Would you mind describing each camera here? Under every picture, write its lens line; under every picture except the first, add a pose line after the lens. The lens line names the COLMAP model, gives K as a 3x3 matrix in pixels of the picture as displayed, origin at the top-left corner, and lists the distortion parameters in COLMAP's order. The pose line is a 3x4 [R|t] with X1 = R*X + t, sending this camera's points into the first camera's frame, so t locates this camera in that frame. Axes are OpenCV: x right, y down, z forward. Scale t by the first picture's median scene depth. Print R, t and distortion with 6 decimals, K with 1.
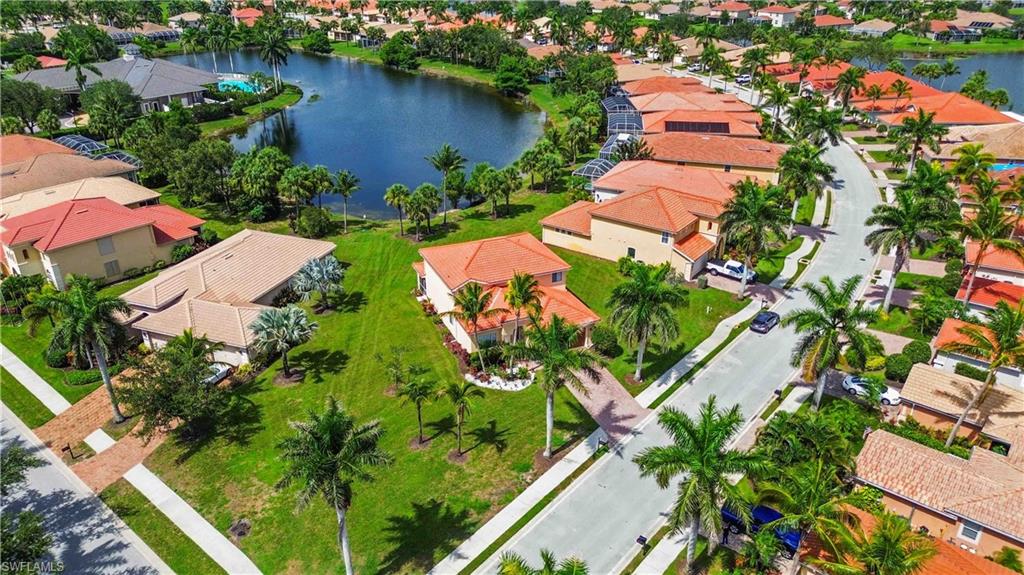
lens RADIAL K [[722.4, 0, 512.0], [0, 722.4, 287.5], [0, 0, 1]] dist [0.070020, -0.074854]
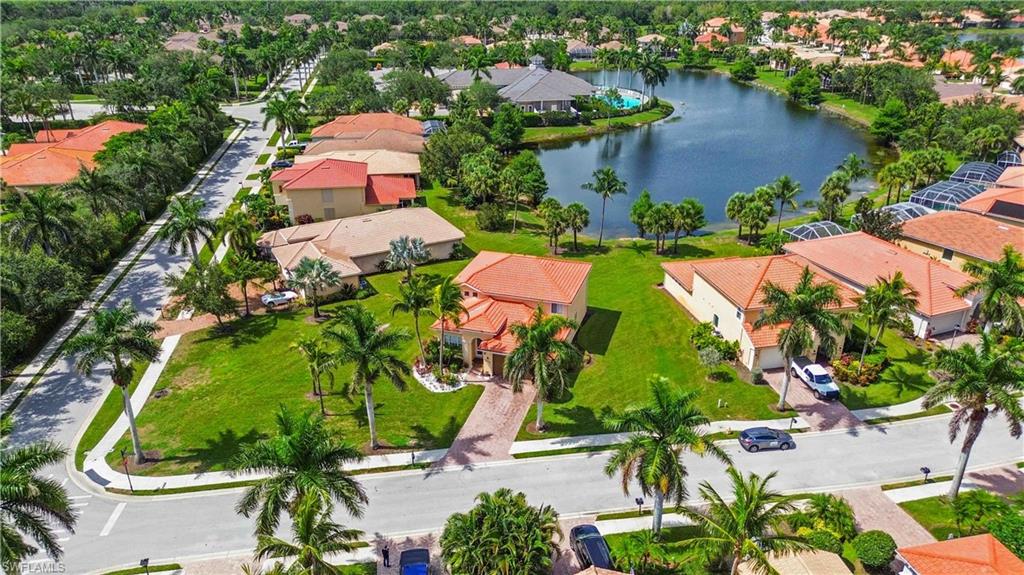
lens RADIAL K [[722.4, 0, 512.0], [0, 722.4, 287.5], [0, 0, 1]] dist [0.070020, -0.074854]
pose [[0.754249, 0.266087, -0.600255, 0.502746], [-0.285562, 0.956151, 0.065031, -0.074612], [0.591239, 0.122361, 0.797160, 0.162719]]
